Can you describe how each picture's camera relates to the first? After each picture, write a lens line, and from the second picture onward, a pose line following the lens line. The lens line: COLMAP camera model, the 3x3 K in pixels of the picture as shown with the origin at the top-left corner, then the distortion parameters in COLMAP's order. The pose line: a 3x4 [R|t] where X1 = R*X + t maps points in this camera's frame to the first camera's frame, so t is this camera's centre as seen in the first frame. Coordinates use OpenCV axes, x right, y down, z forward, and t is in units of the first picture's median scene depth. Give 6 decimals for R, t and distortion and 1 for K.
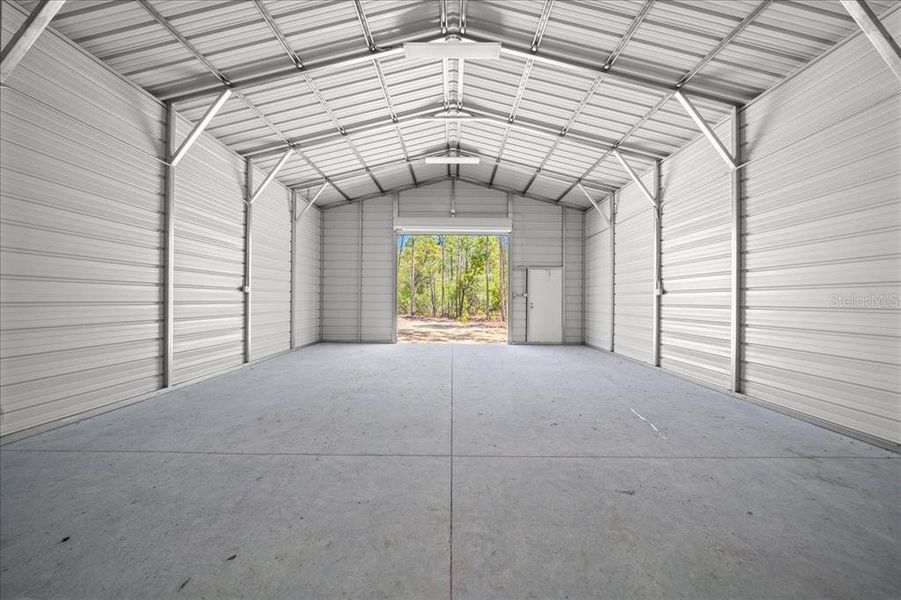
lens RADIAL K [[306.0, 0, 451.2], [0, 306.0, 296.8], [0, 0, 1]] dist [-0.002344, -0.000147]
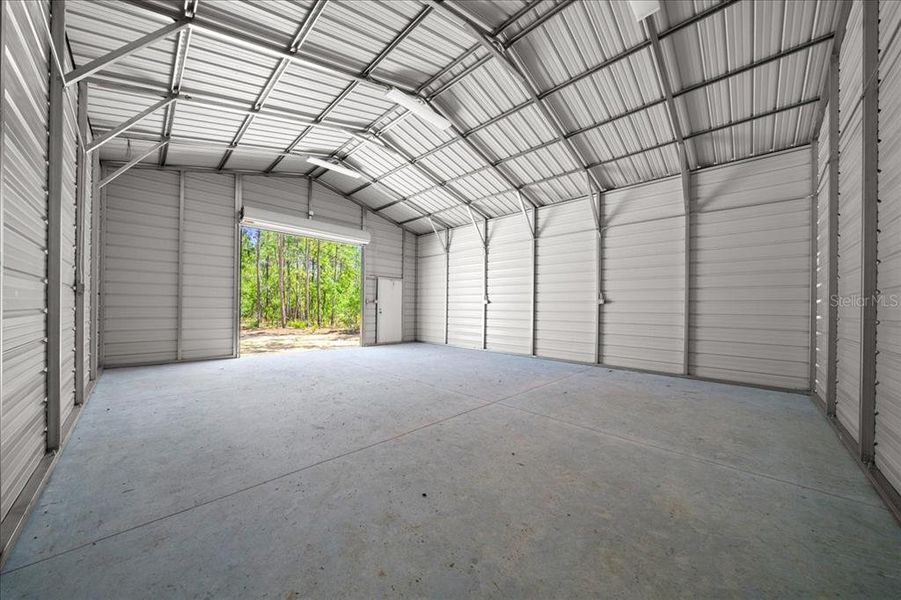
lens RADIAL K [[310.9, 0, 453.1], [0, 310.9, 302.6], [0, 0, 1]] dist [-0.004548, -0.000101]
pose [[0.693600, 0.013319, 0.720237, -0.396525], [-0.015656, 0.999872, -0.003413, -0.002614], [-0.720190, -0.008908, 0.693719, 0.001259]]
